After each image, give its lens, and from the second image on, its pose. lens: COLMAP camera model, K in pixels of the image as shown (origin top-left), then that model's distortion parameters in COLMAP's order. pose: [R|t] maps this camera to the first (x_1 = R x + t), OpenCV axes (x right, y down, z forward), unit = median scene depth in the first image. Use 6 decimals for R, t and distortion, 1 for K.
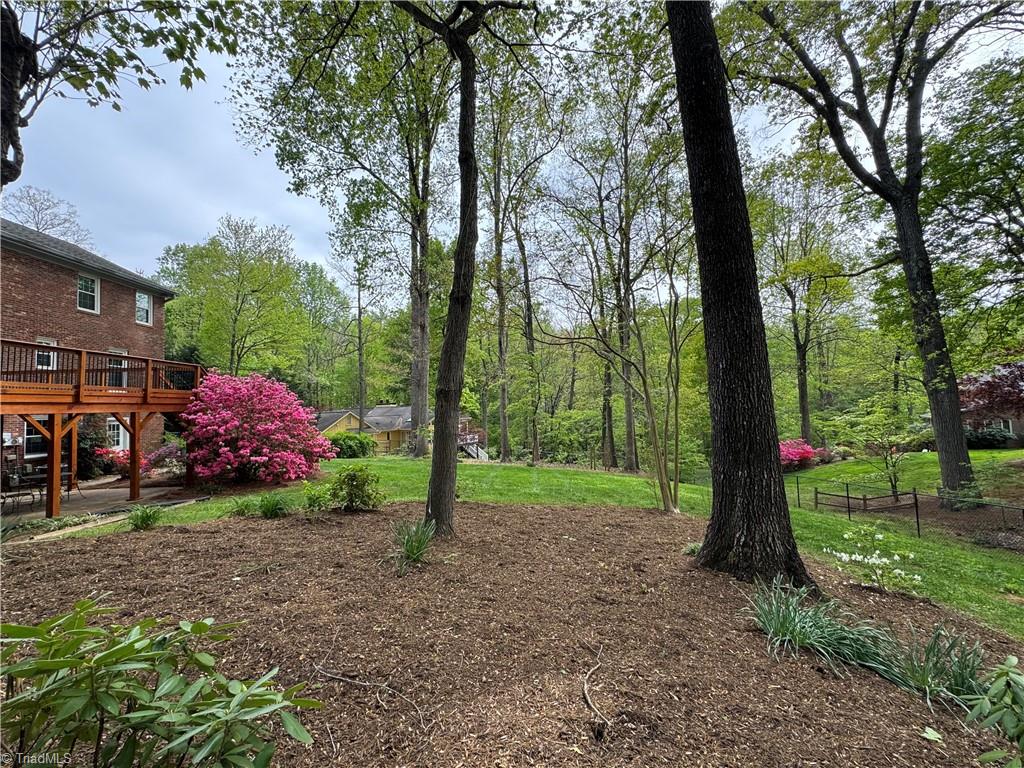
lens RADIAL K [[415.9, 0, 512.0], [0, 415.9, 384.0], [0, 0, 1]] dist [-0.001603, -0.000258]
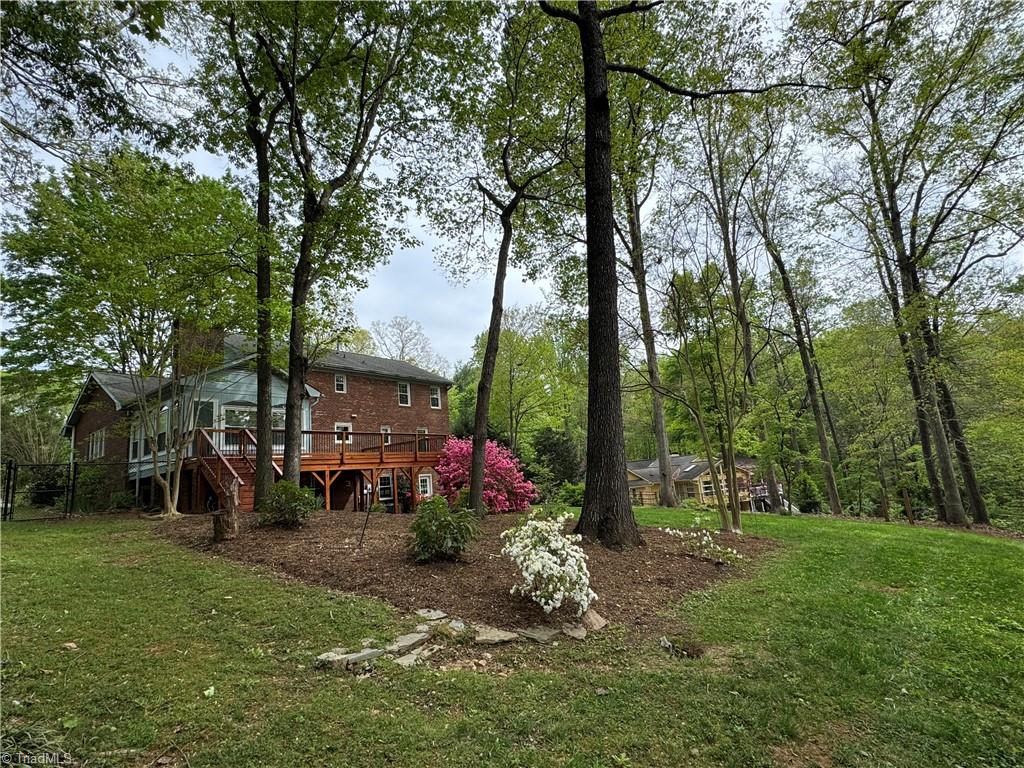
lens RADIAL K [[491.5, 0, 512.0], [0, 491.5, 384.0], [0, 0, 1]] dist [-0.000018, -0.000002]
pose [[0.769257, -0.149792, -0.621132, 0.641649], [0.089050, 0.987778, -0.127926, 0.026826], [0.632703, 0.043096, 0.773195, -0.266079]]
